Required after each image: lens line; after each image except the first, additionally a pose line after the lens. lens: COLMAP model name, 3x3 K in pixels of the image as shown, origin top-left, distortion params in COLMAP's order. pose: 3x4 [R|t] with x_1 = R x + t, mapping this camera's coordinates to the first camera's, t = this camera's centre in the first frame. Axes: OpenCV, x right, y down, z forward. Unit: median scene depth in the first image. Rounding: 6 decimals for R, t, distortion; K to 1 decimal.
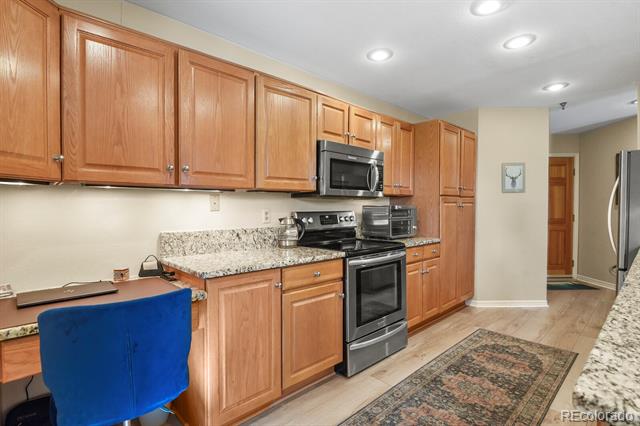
lens RADIAL K [[311.4, 0, 321.8], [0, 311.4, 209.9], [0, 0, 1]] dist [-0.000365, -0.007142]
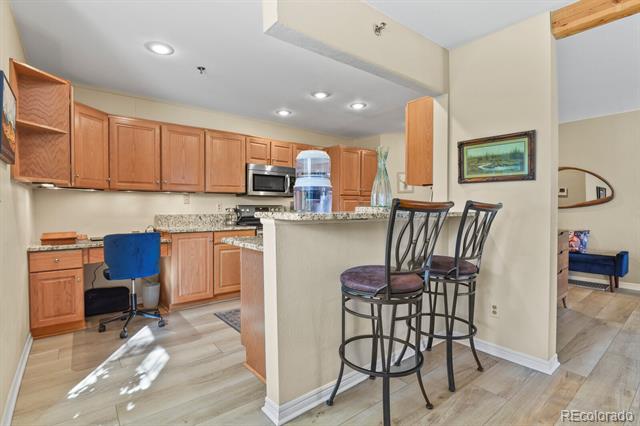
lens RADIAL K [[311.4, 0, 321.8], [0, 311.4, 209.9], [0, 0, 1]] dist [-0.000365, -0.007142]
pose [[0.997471, 0.001268, -0.071060, 0.544284], [-0.001351, 0.999998, -0.001109, 0.037760], [0.071059, 0.001202, 0.997471, -0.719333]]
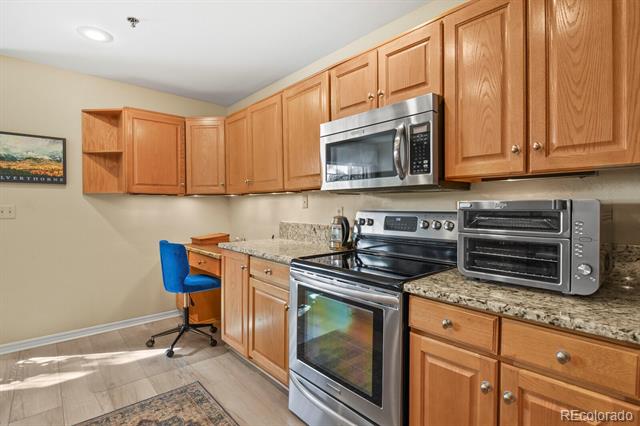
lens RADIAL K [[311.4, 0, 321.8], [0, 311.4, 209.9], [0, 0, 1]] dist [-0.000365, -0.007142]
pose [[-0.011344, 0.013650, -0.999842, 0.845755], [-0.007937, 0.999874, 0.013740, -0.006199], [0.999904, 0.008092, -0.011234, 1.020286]]
